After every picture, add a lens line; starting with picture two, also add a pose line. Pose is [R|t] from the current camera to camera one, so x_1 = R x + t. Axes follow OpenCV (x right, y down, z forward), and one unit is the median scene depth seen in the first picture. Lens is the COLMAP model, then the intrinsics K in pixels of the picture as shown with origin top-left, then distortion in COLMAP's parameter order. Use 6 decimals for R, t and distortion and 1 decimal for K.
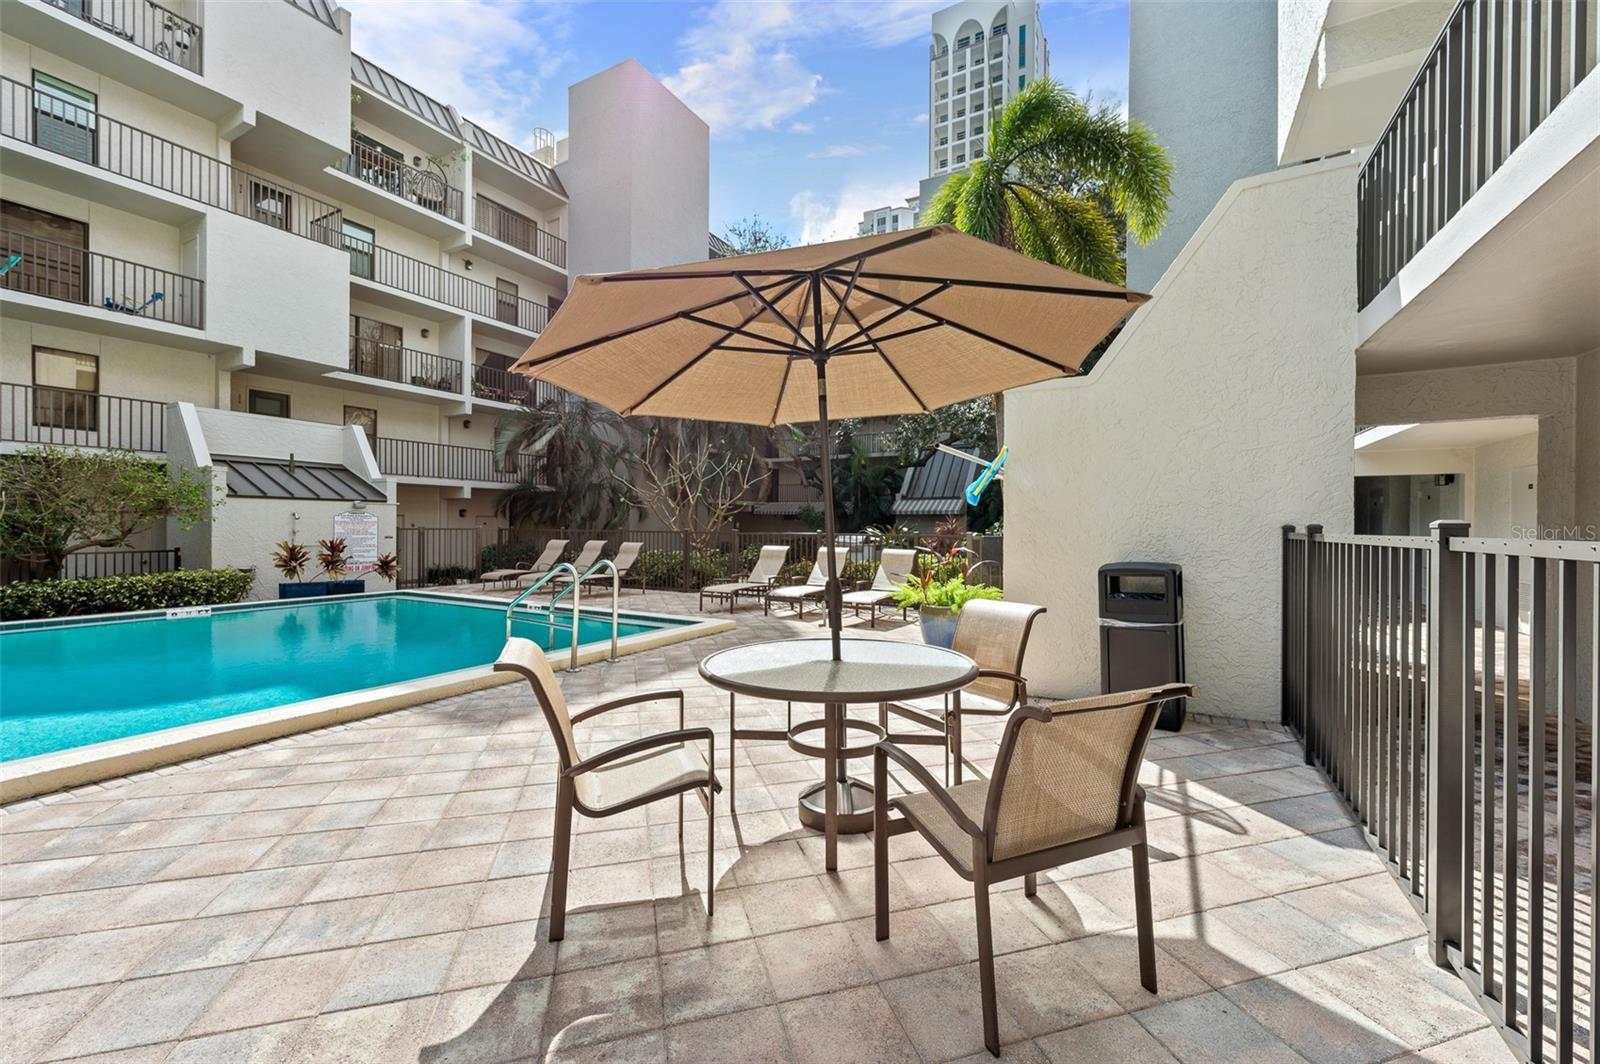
lens RADIAL K [[644.7, 0, 790.6], [0, 644.7, 532.7], [0, 0, 1]] dist [-0.000785, -0.000007]
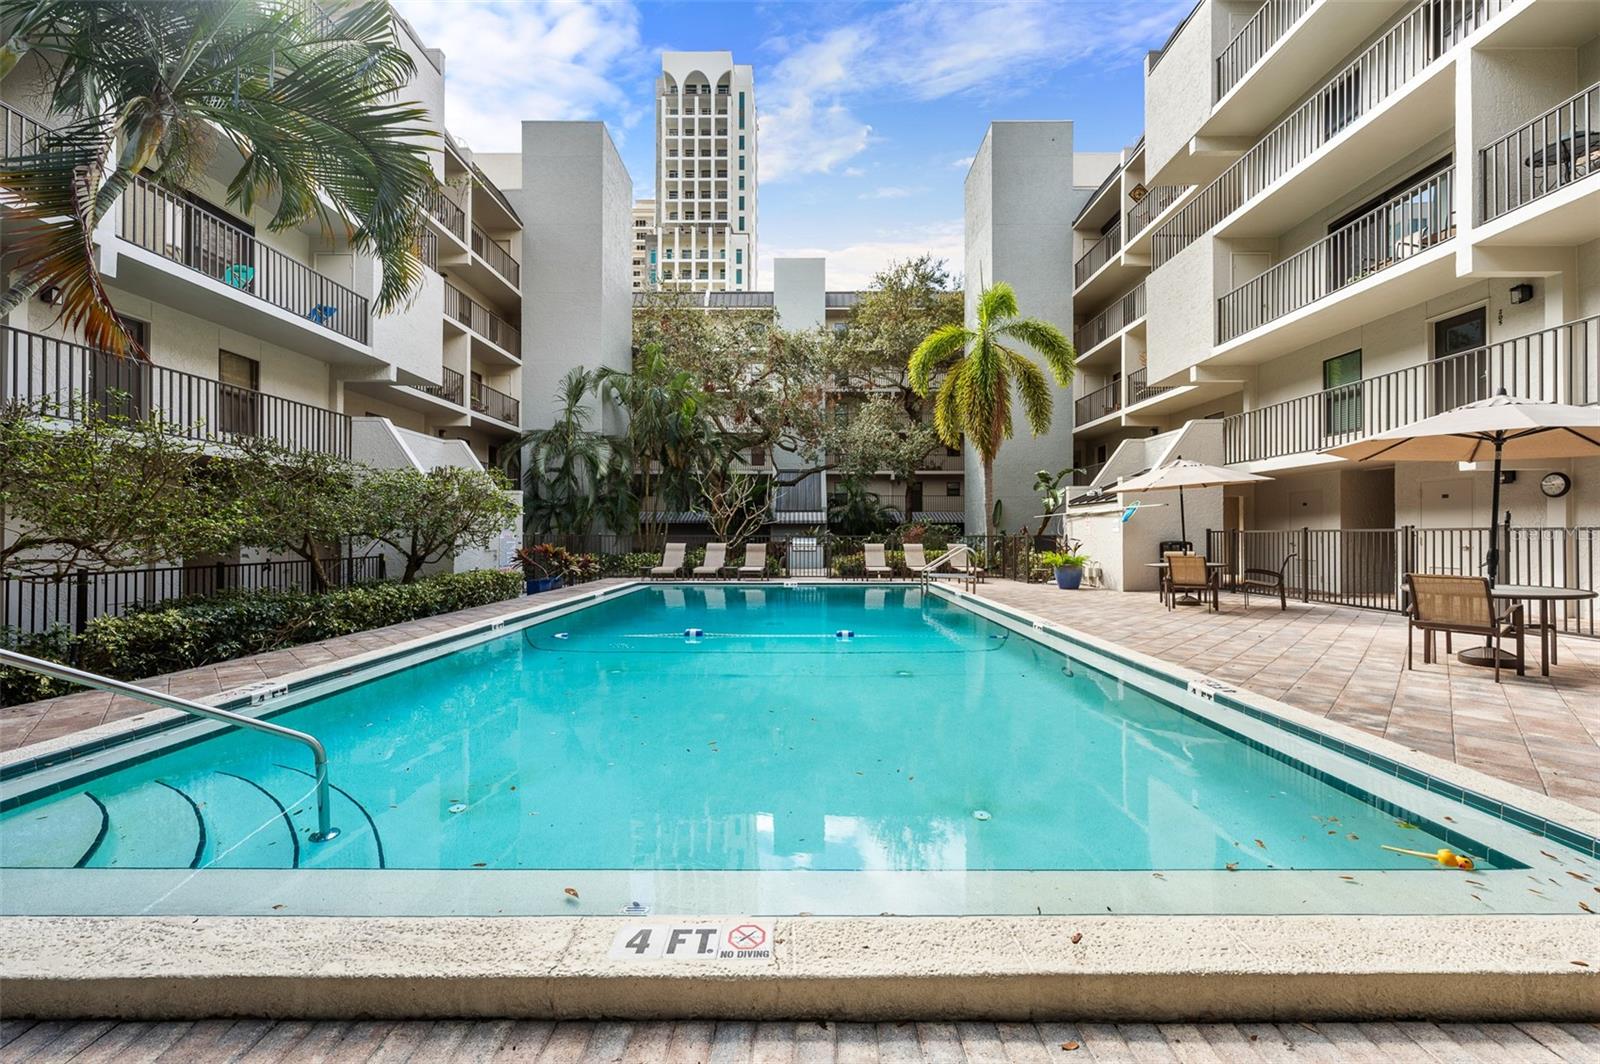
lens RADIAL K [[644.7, 0, 800.1], [0, 644.7, 532.1], [0, 0, 1]] dist [-0.000785, -0.000007]
pose [[0.870869, 0.001300, 0.491513, -0.545433], [0.003584, 0.999953, -0.008994, 0.000343], [-0.491502, 0.009594, 0.870824, -0.171700]]
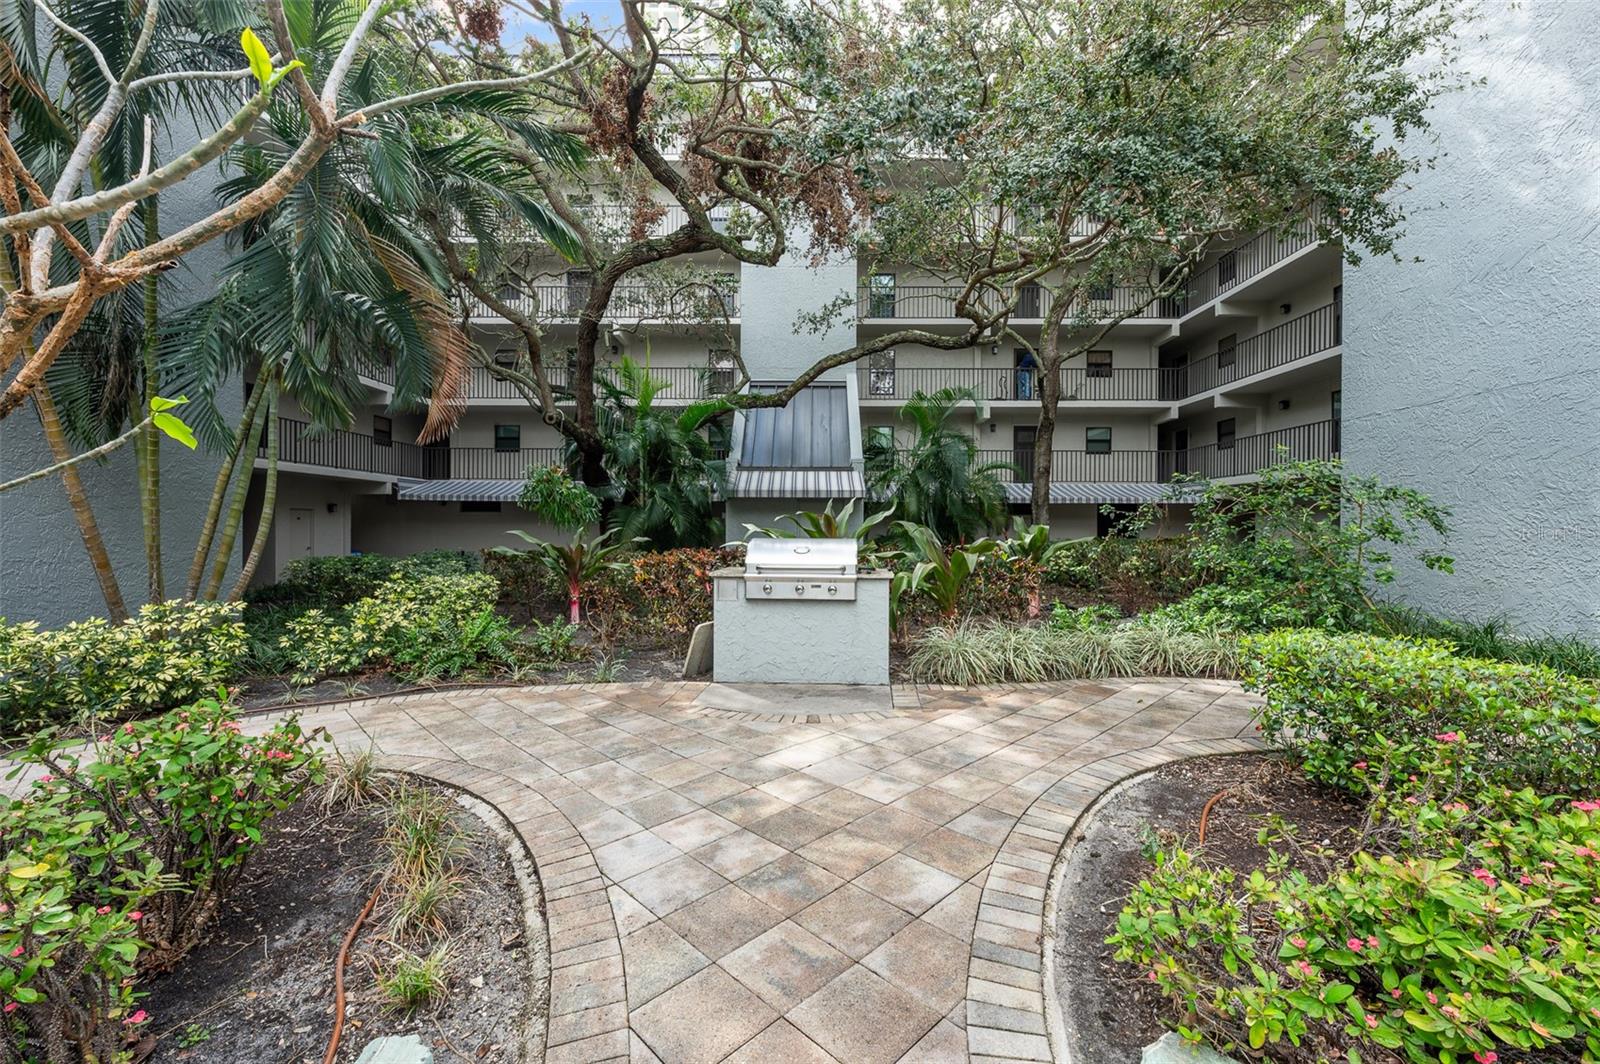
lens RADIAL K [[644.7, 0, 789.9], [0, 644.7, 530.8], [0, 0, 1]] dist [-0.000785, -0.000007]
pose [[0.880765, -0.000420, 0.473554, -0.044530], [0.002121, 0.999993, -0.003058, -0.002831], [-0.473549, 0.003698, 0.880760, 0.704544]]
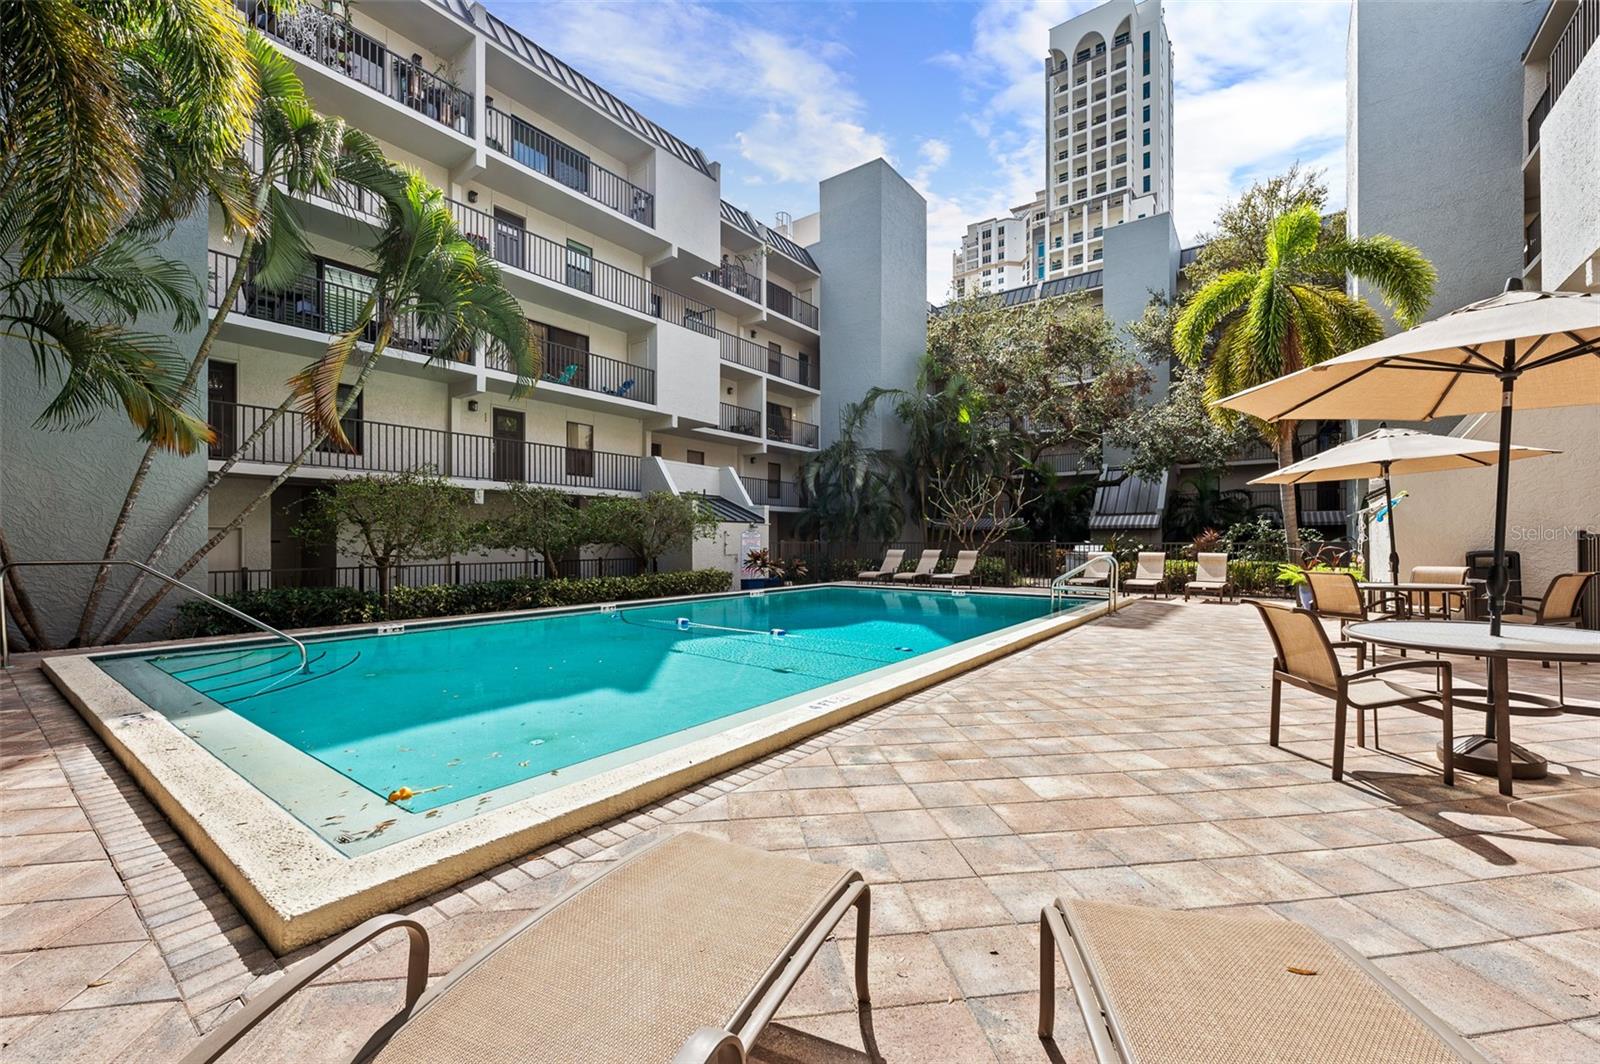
lens RADIAL K [[644.7, 0, 788.6], [0, 644.7, 544.6], [0, 0, 1]] dist [-0.000785, -0.000007]
pose [[0.991234, -0.002464, -0.132093, -0.284335], [0.002219, 0.999996, -0.002006, 0.000898], [0.132098, 0.001695, 0.991235, -0.260725]]
